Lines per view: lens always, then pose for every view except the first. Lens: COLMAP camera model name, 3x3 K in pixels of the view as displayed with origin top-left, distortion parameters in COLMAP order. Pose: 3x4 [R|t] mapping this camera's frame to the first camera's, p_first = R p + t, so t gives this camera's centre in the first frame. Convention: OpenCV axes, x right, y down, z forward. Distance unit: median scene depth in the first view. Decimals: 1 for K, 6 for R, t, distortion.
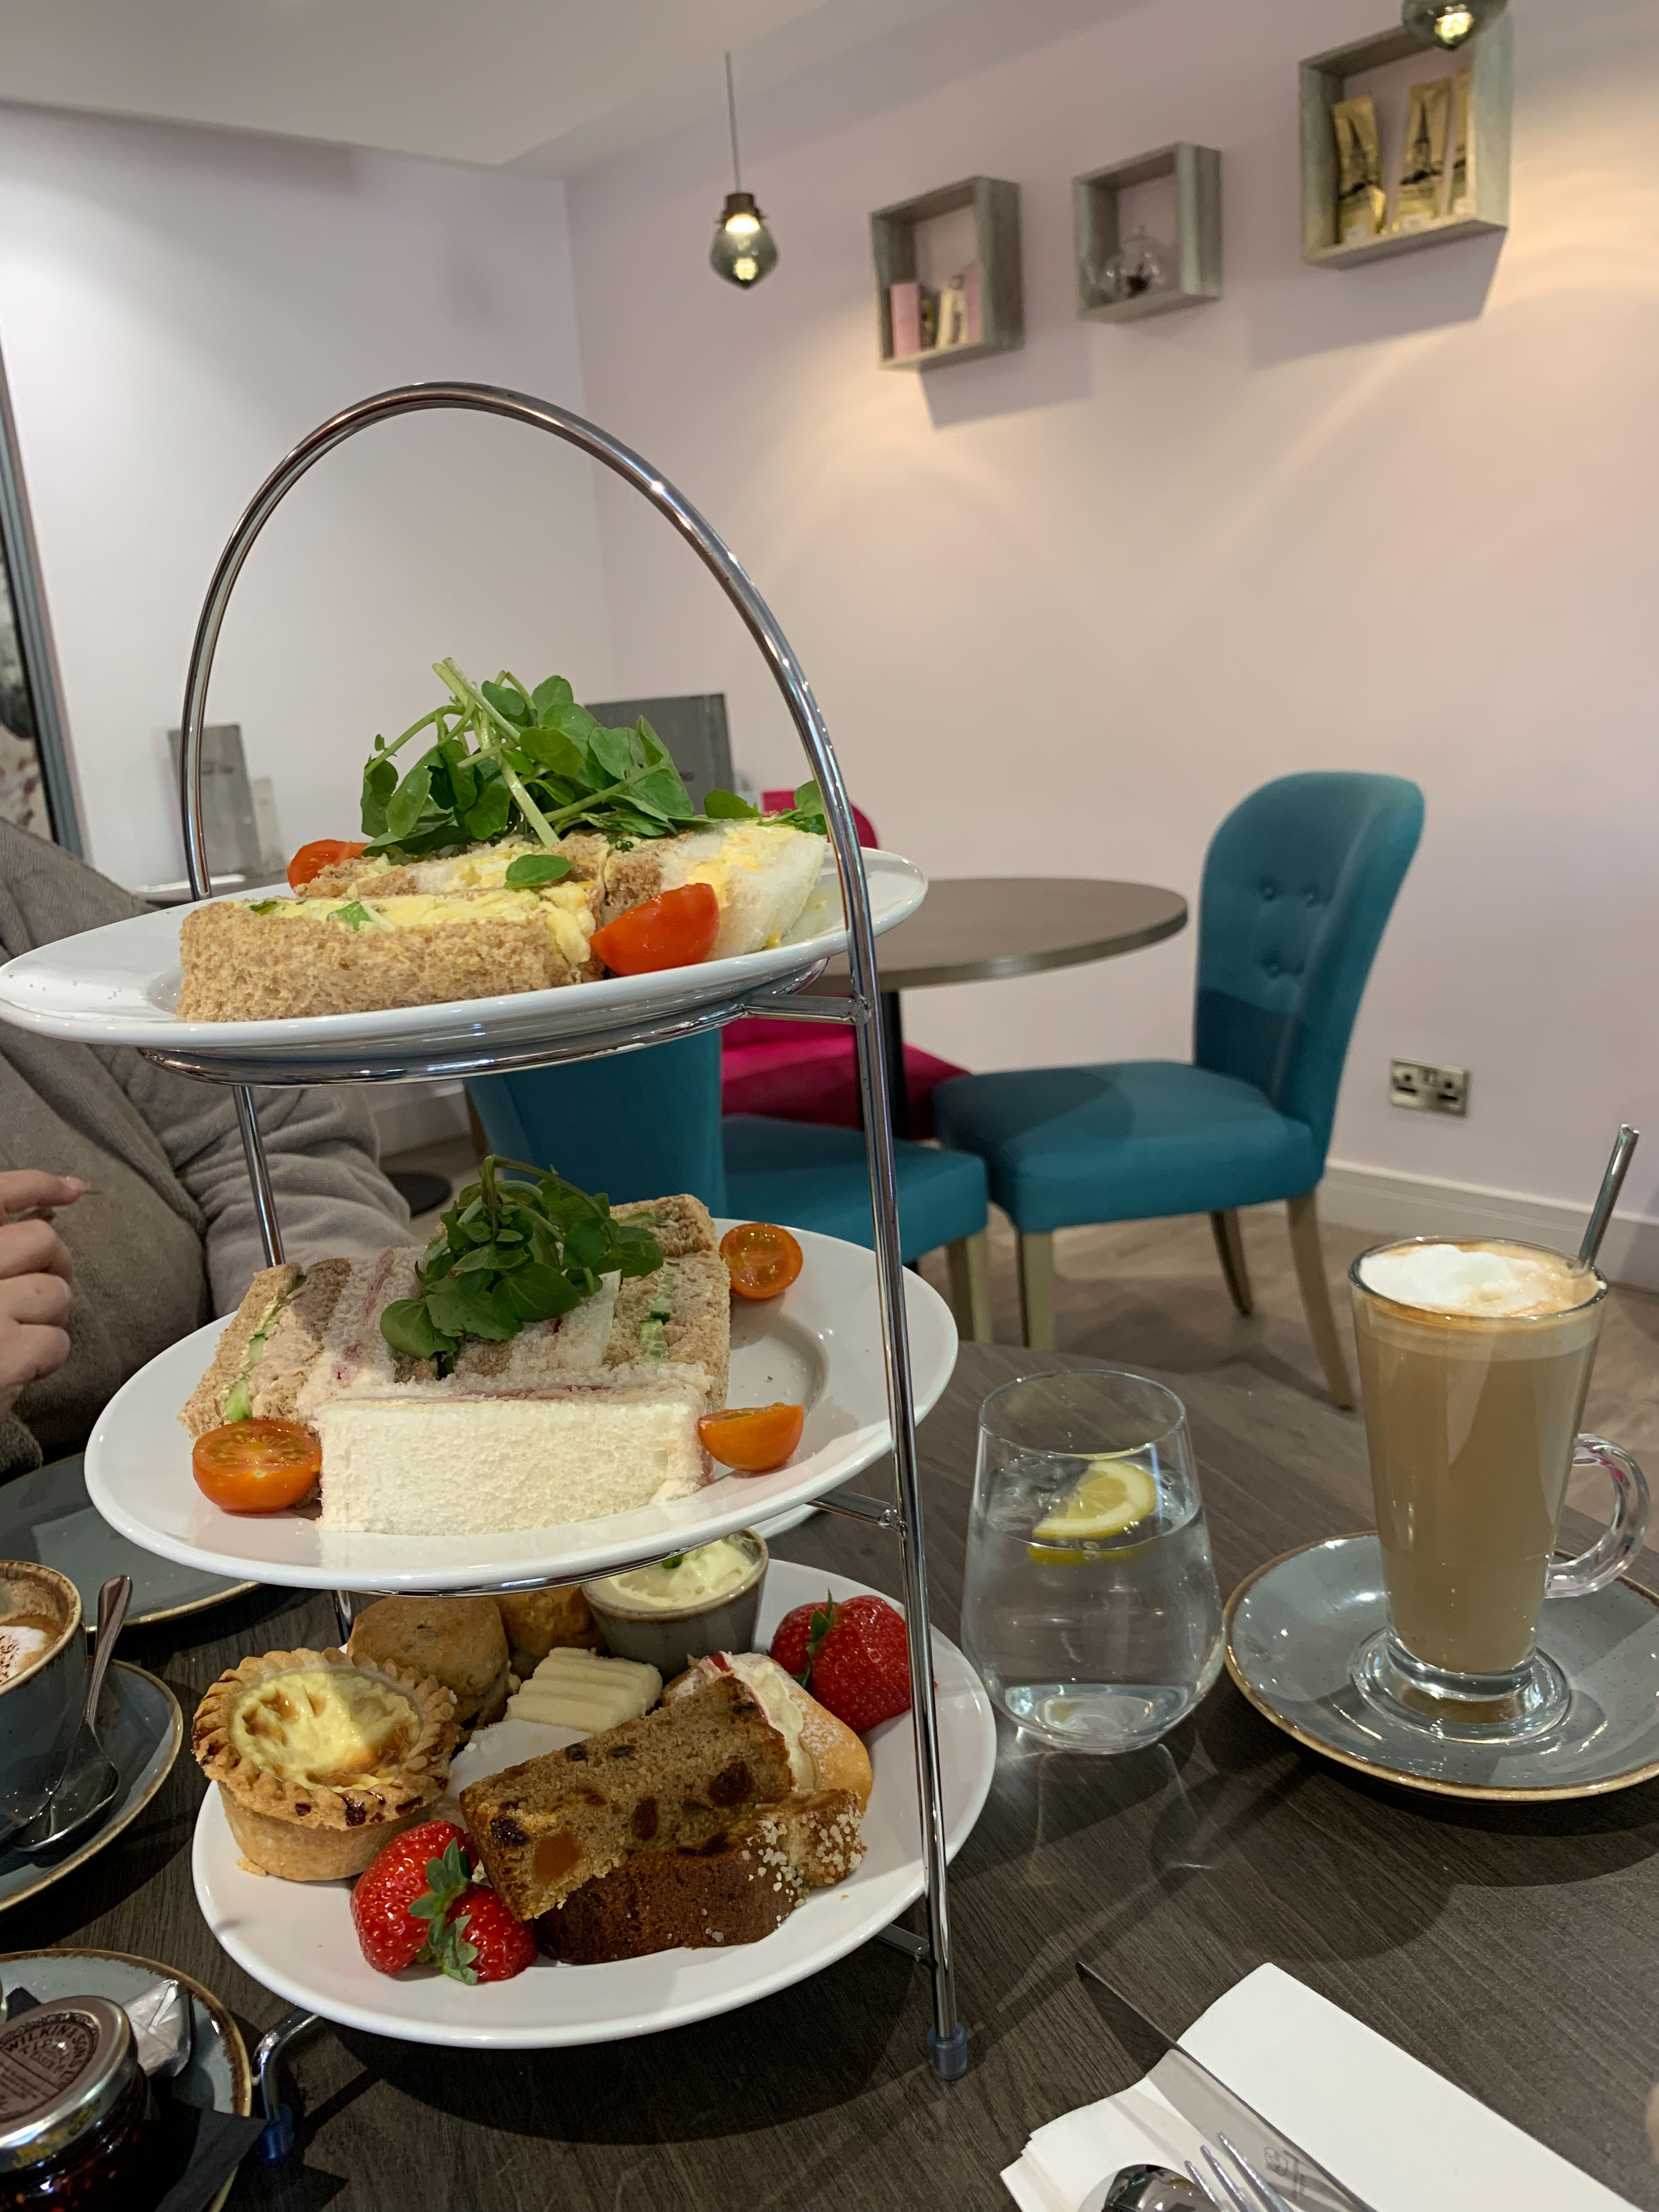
lens RADIAL K [[1751.5, 0, 830.7], [0, 1751.5, 1111.7], [0, 0, 1]] dist [0.004641, -0.010408]
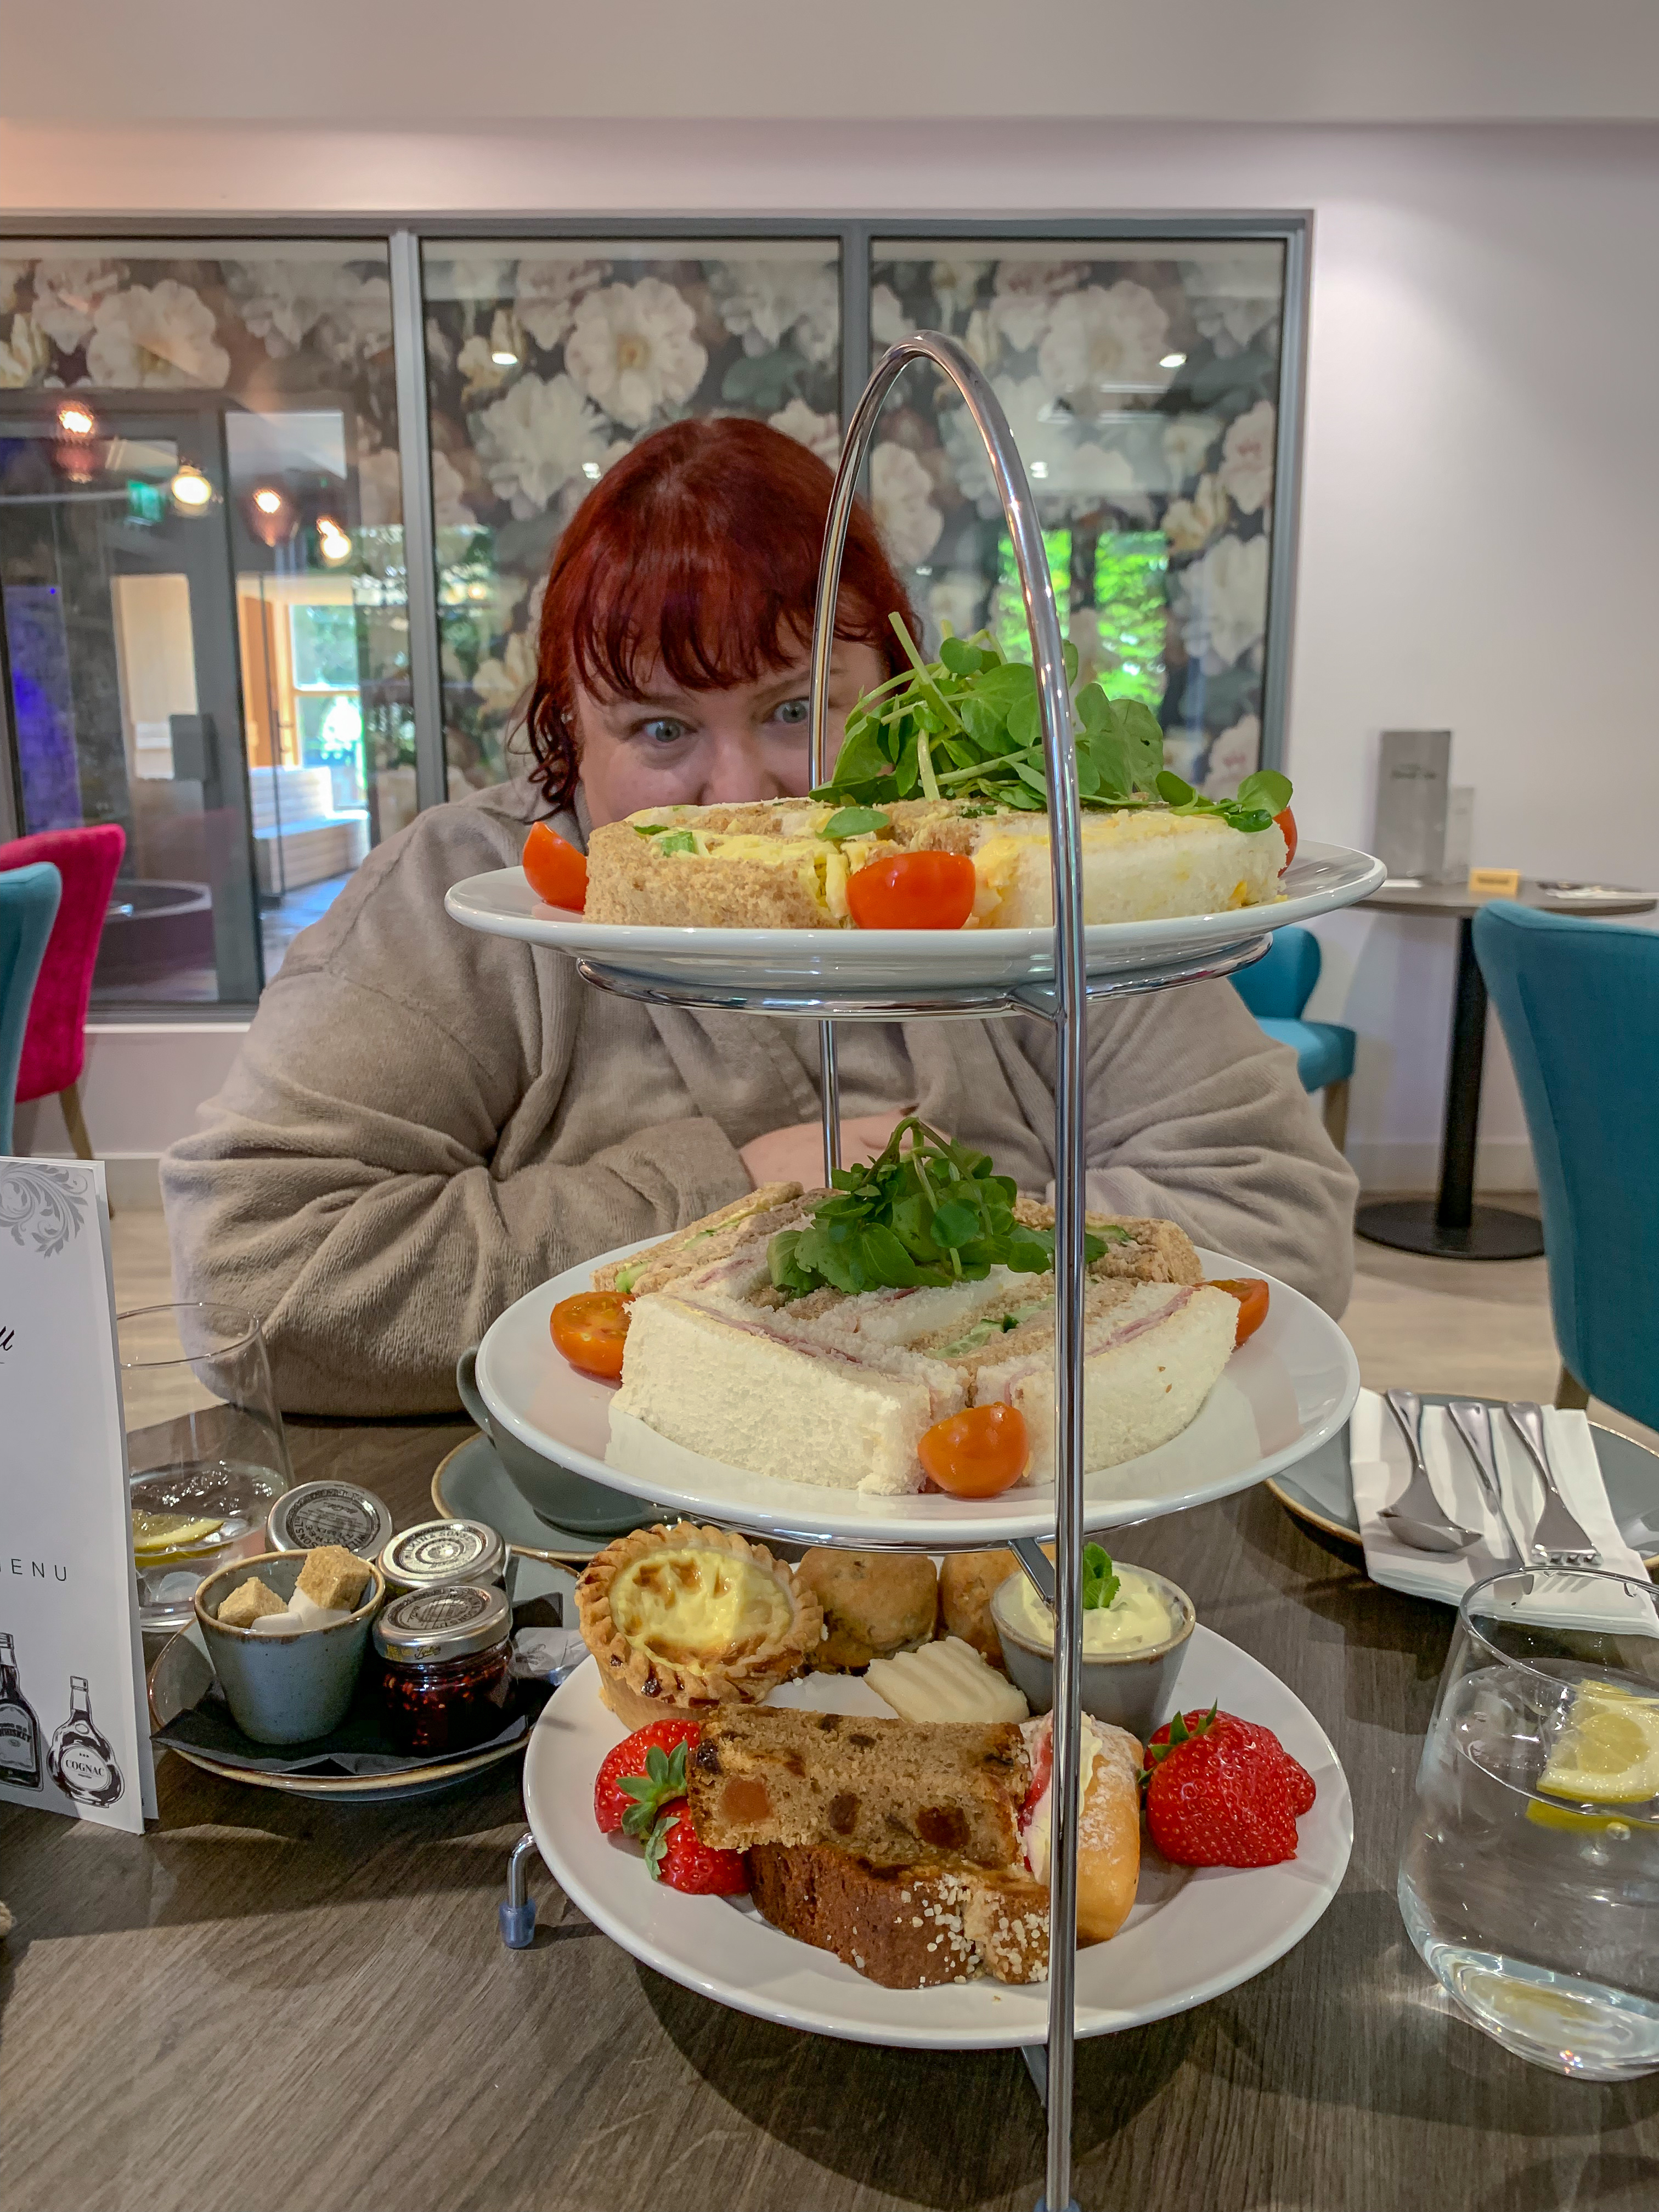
lens RADIAL K [[1751.5, 0, 832.8], [0, 1751.5, 1094.9], [0, 0, 1]] dist [0.004641, -0.010408]
pose [[0.759877, 0.212746, -0.614269, 0.398664], [-0.221945, 0.973057, 0.062454, -0.041176], [0.611005, 0.088877, 0.786622, 0.198977]]
